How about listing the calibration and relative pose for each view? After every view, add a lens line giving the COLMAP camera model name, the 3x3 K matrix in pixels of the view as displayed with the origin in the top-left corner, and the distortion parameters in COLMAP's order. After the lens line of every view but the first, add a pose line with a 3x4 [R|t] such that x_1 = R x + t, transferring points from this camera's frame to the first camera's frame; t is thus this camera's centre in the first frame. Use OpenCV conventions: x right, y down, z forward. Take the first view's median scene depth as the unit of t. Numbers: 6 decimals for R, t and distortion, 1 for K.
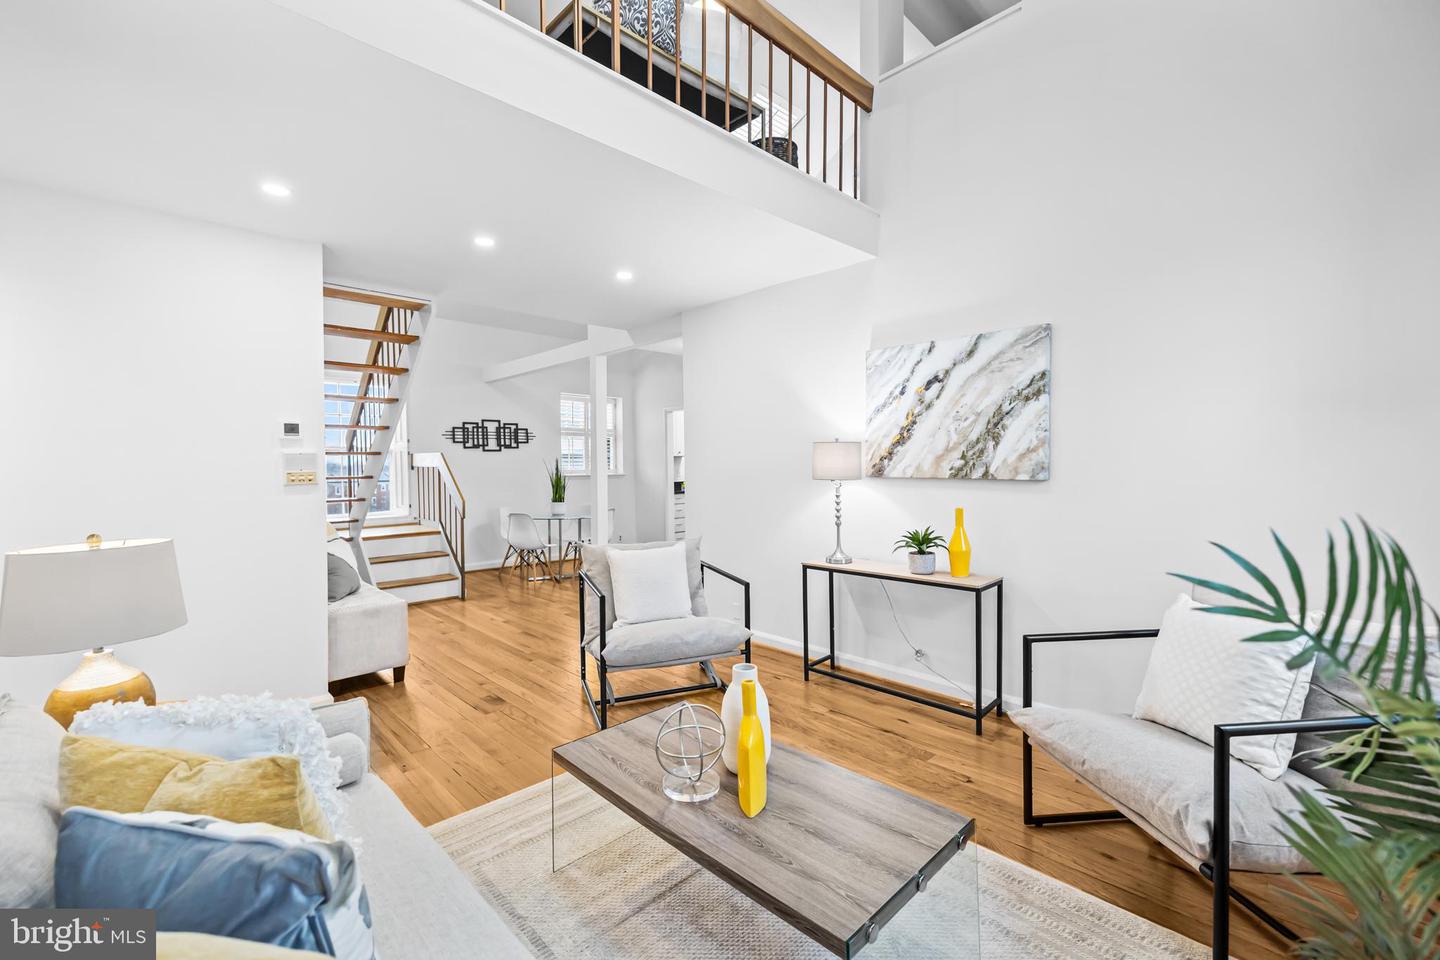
lens RADIAL K [[615.2, 0, 716.2], [0, 615.2, 477.7], [0, 0, 1]] dist [0.005457, -0.001008]
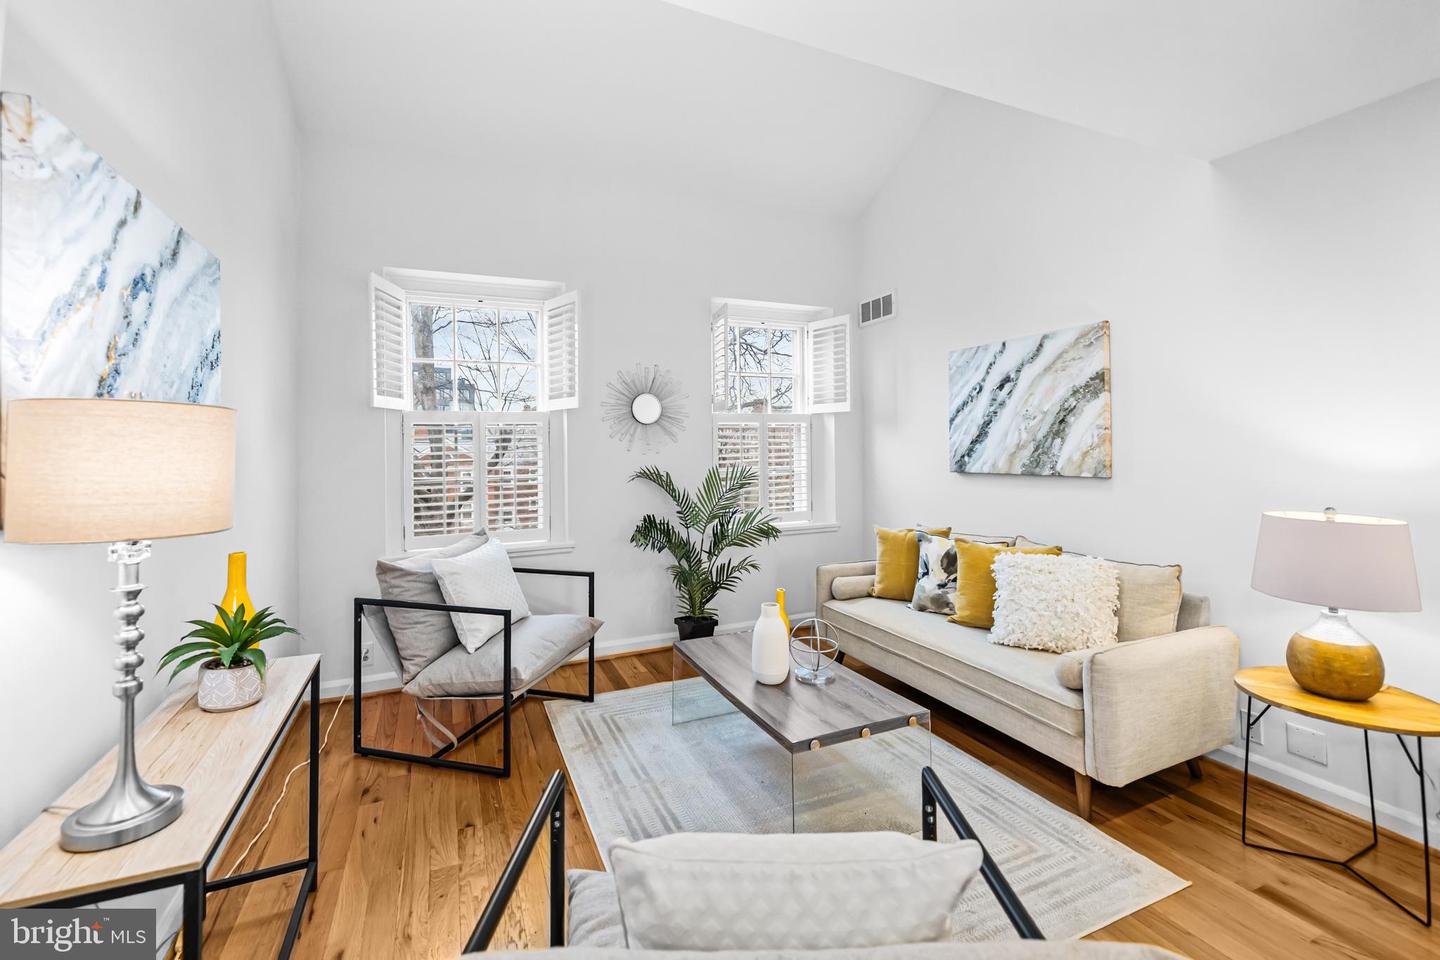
lens RADIAL K [[615.2, 0, 724.2], [0, 615.2, 440.2], [0, 0, 1]] dist [0.005457, -0.001008]
pose [[-0.944768, 0.024746, 0.326805, -0.173707], [0.029104, 0.999541, 0.008451, -0.039380], [-0.326446, 0.017496, -0.945054, 1.289261]]
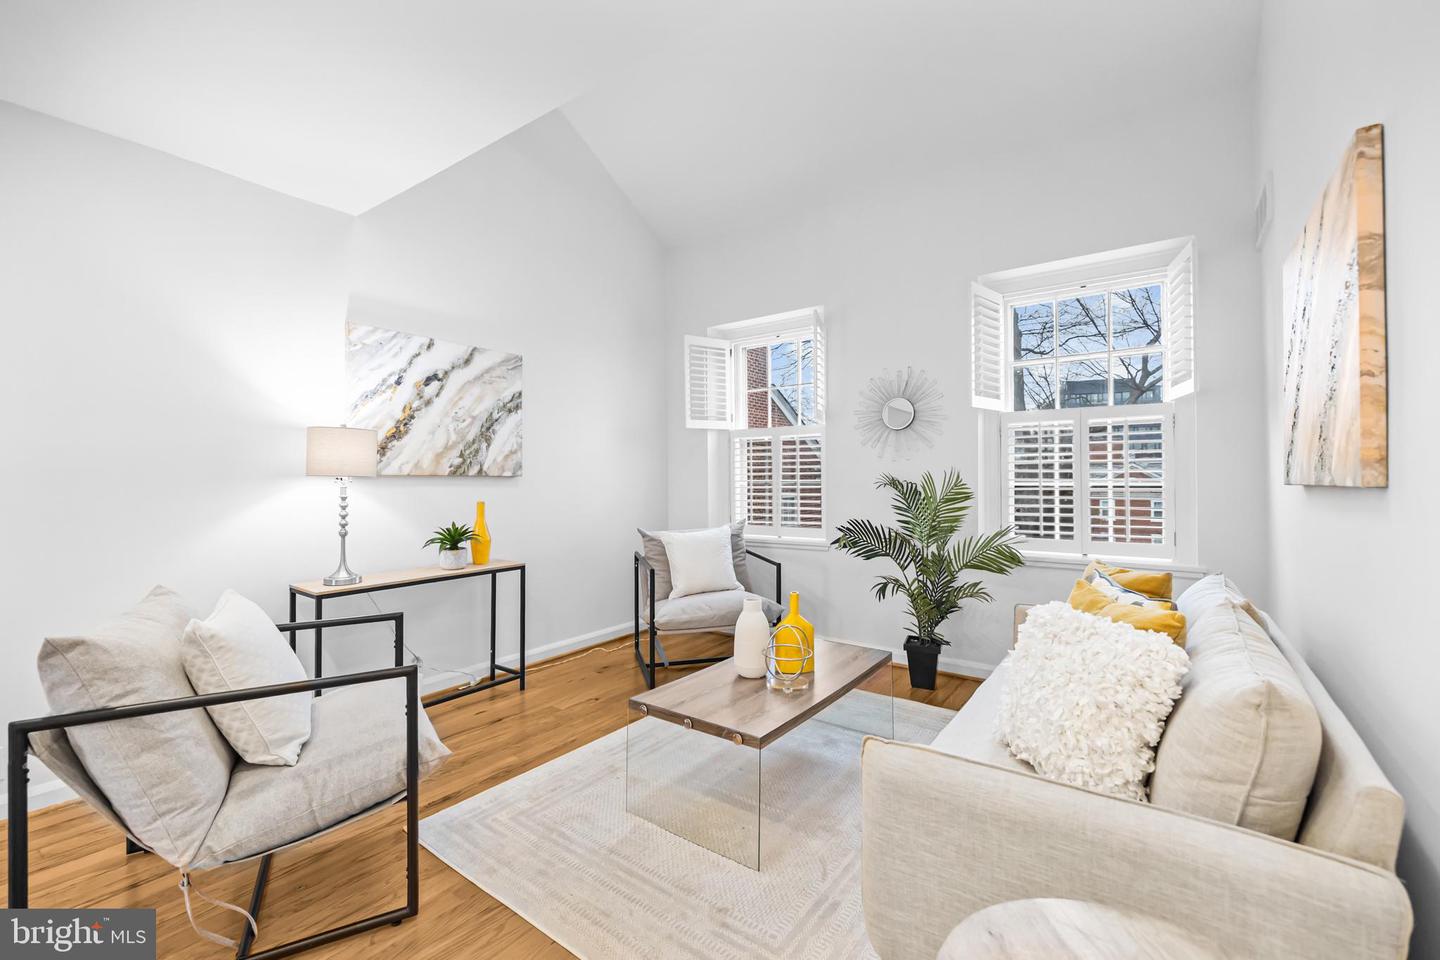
lens RADIAL K [[615.2, 0, 719.2], [0, 615.2, 473.0], [0, 0, 1]] dist [0.005457, -0.001008]
pose [[-0.178552, 0.019406, 0.983739, -0.718743], [0.027739, 0.999507, -0.014683, 0.024642], [-0.983539, 0.024666, -0.179002, 0.731640]]
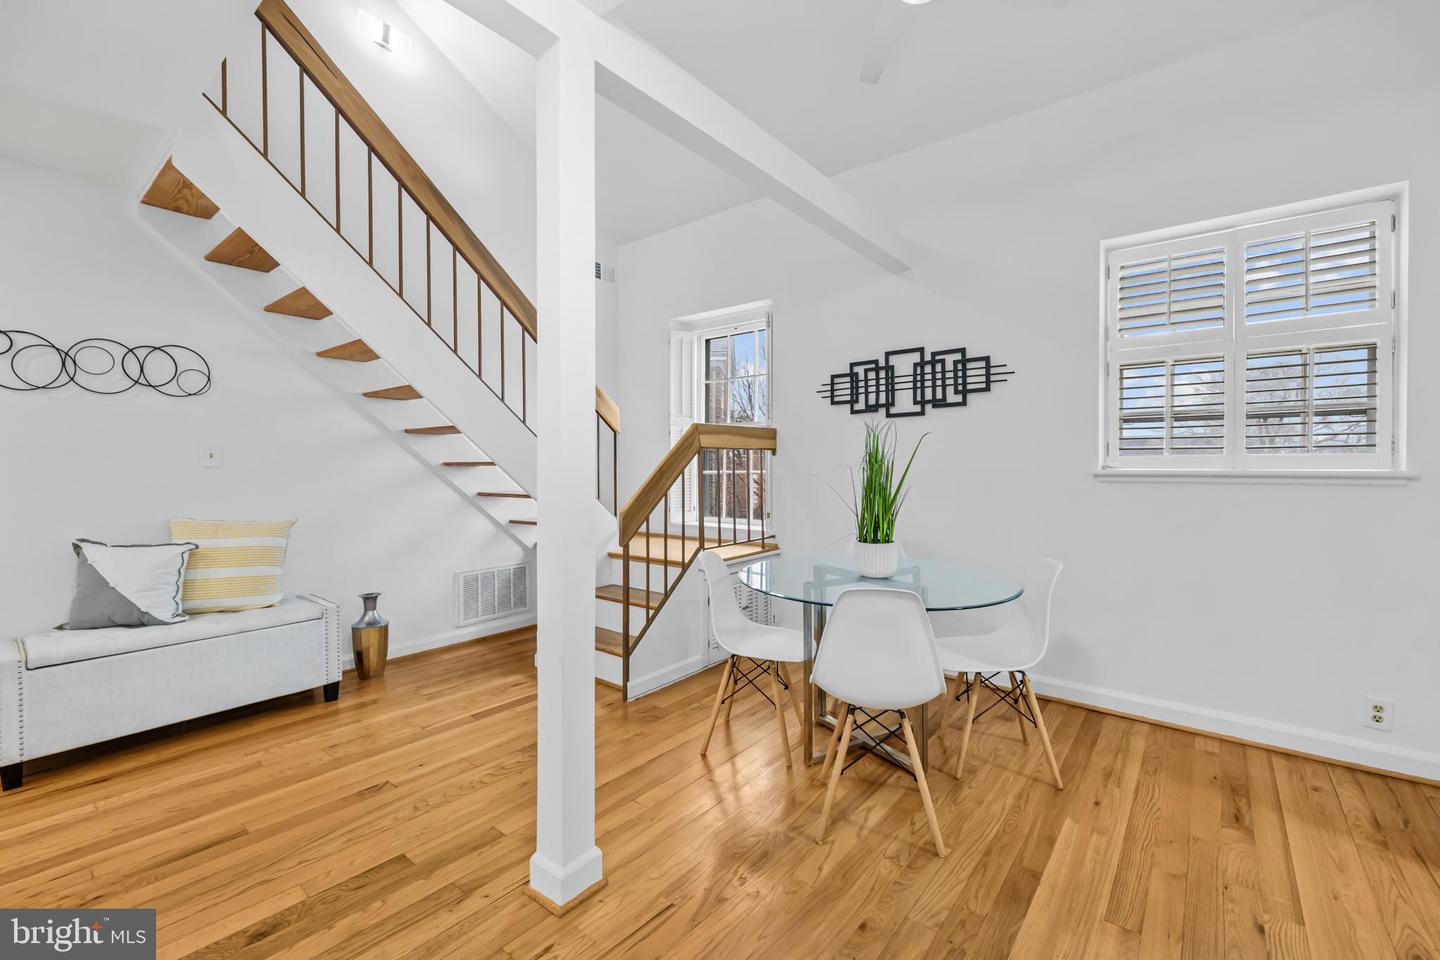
lens RADIAL K [[615.2, 0, 714.6], [0, 615.2, 471.9], [0, 0, 1]] dist [0.005457, -0.001008]
pose [[0.111468, 0.021513, -0.993535, 0.201155], [-0.022256, 0.999569, 0.019147, -0.014964], [0.993519, 0.019978, 0.111899, 1.869803]]
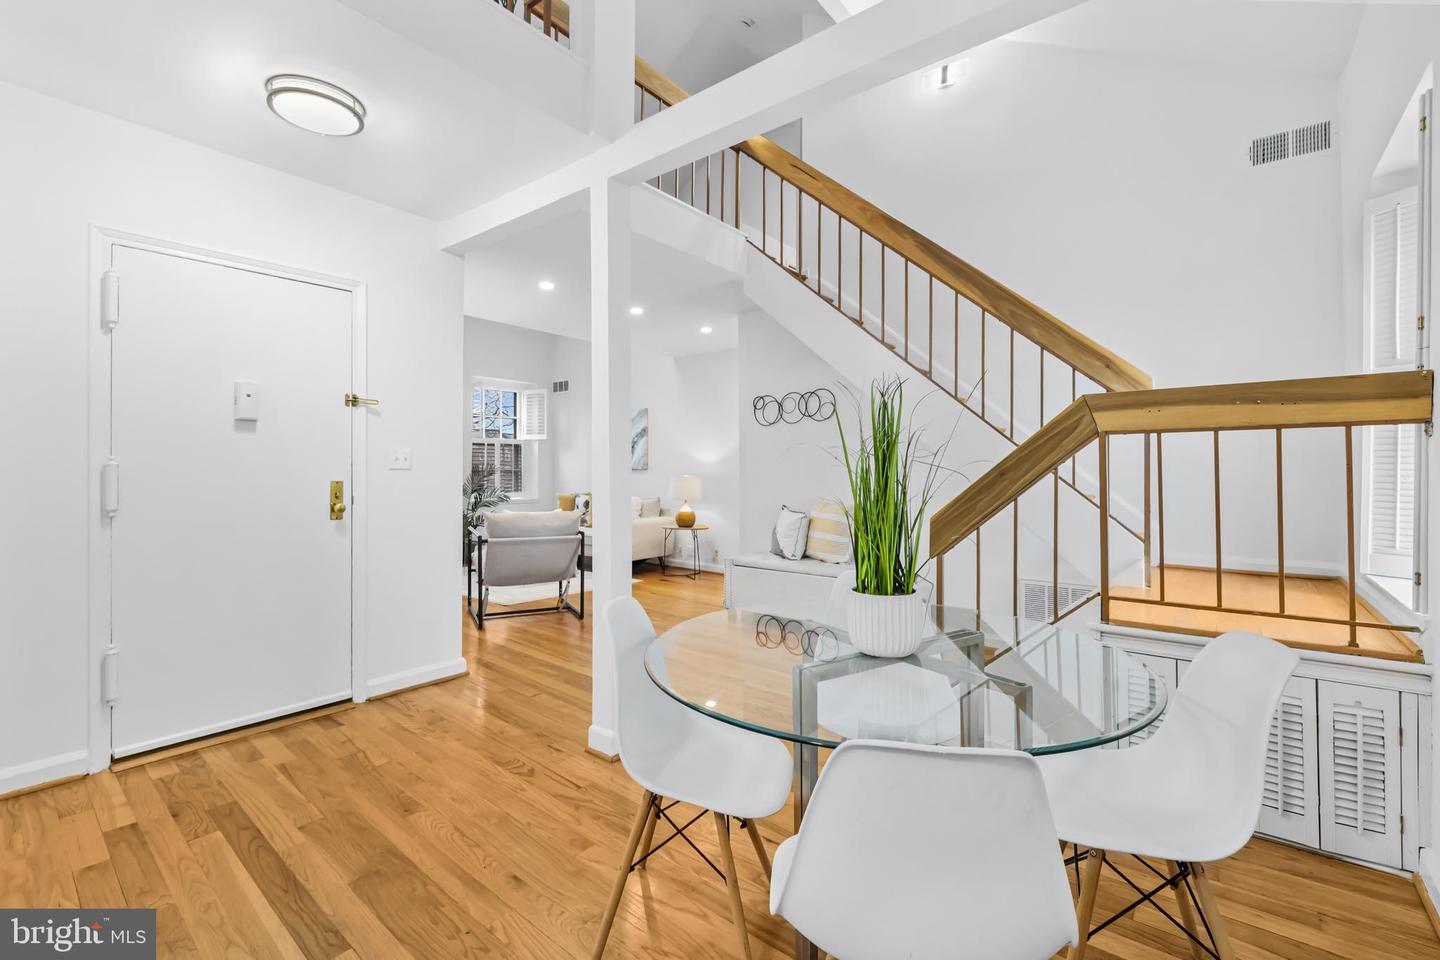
lens RADIAL K [[615.2, 0, 712.5], [0, 615.2, 476.5], [0, 0, 1]] dist [0.005457, -0.001008]
pose [[-0.992558, 0.010450, -0.121324, -0.373664], [0.006194, 0.999354, 0.035399, -0.013953], [0.121616, 0.034384, -0.991982, 2.589416]]
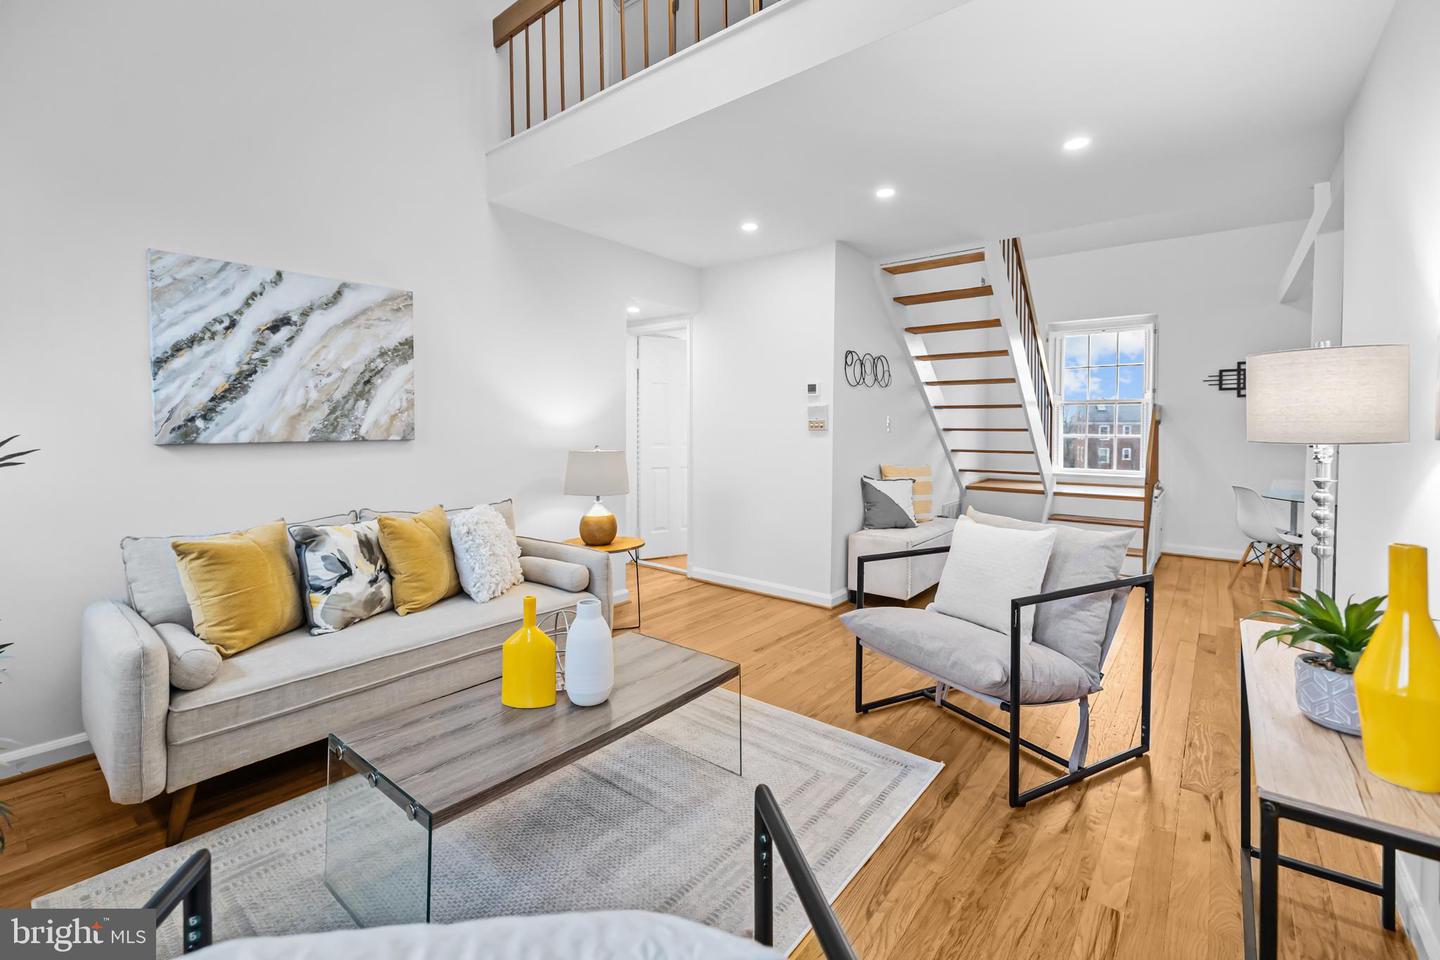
lens RADIAL K [[615.2, 0, 725.0], [0, 615.2, 437.5], [0, 0, 1]] dist [0.005457, -0.001008]
pose [[0.127232, 0.030706, -0.991398, 0.605739], [-0.026476, 0.999270, 0.027552, -0.003224], [0.991520, 0.022742, 0.127952, 0.616368]]
